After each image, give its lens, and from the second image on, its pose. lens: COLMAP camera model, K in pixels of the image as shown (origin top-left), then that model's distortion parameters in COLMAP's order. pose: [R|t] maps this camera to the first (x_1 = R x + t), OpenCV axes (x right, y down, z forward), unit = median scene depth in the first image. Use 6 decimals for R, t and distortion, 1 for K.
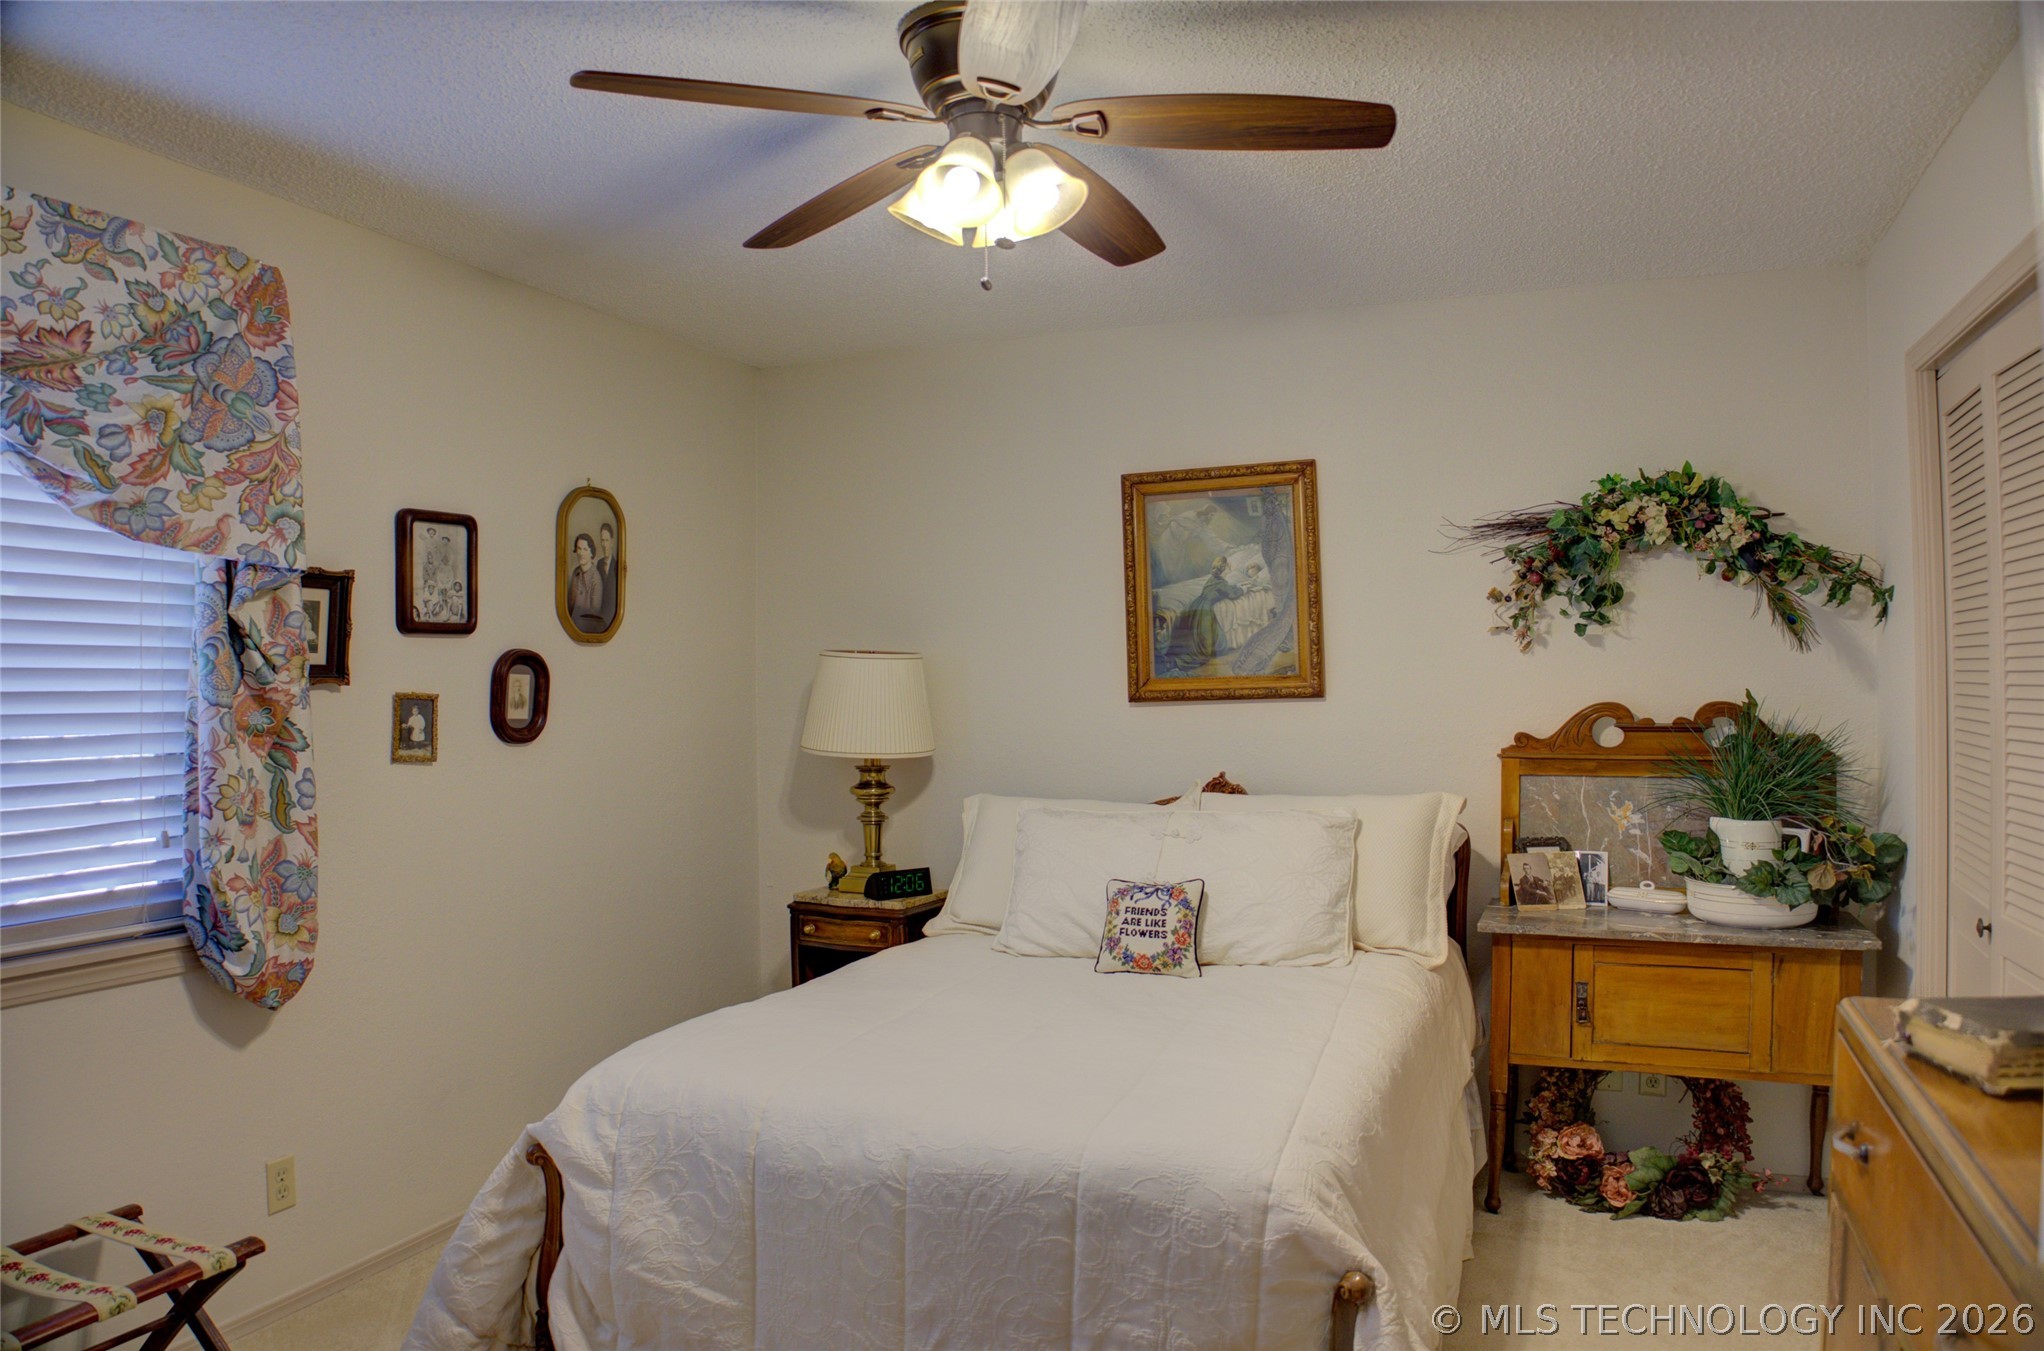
lens RADIAL K [[1376.7, 0, 1022.0], [0, 1376.7, 675.5], [0, 0, 1]] dist [-0.086249, 0.003085]
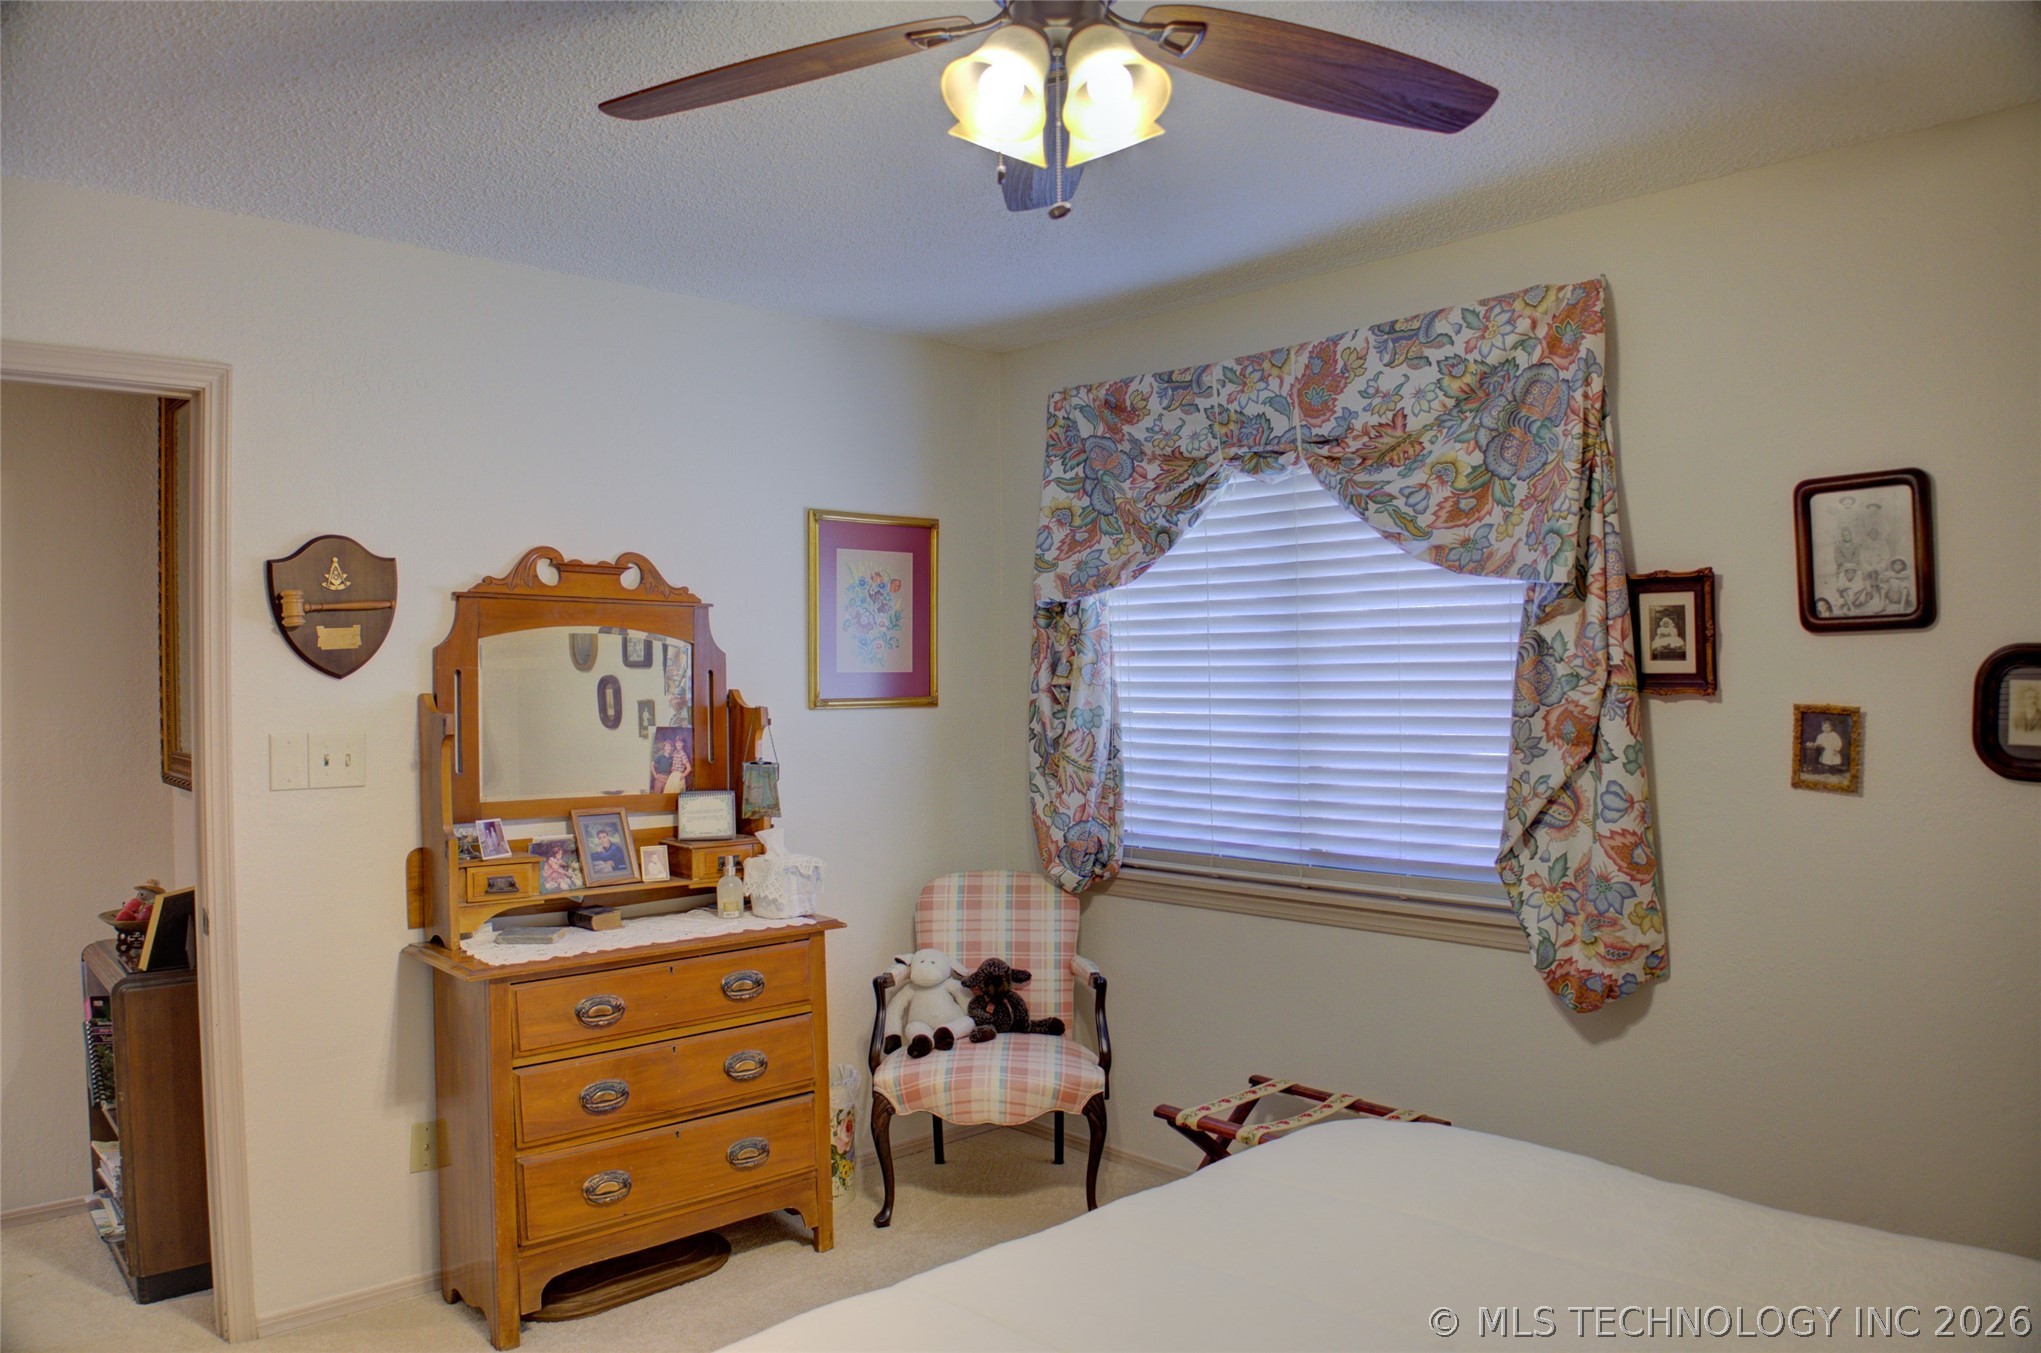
lens RADIAL K [[1374.7, 0, 1020.5], [0, 1374.7, 676.5], [0, 0, 1]] dist [-0.086249, 0.003085]
pose [[-0.408935, 0.011555, -0.912490, 0.570890], [0.020822, 0.999778, 0.003329, -0.020226], [0.912326, -0.017638, -0.409085, 1.061586]]
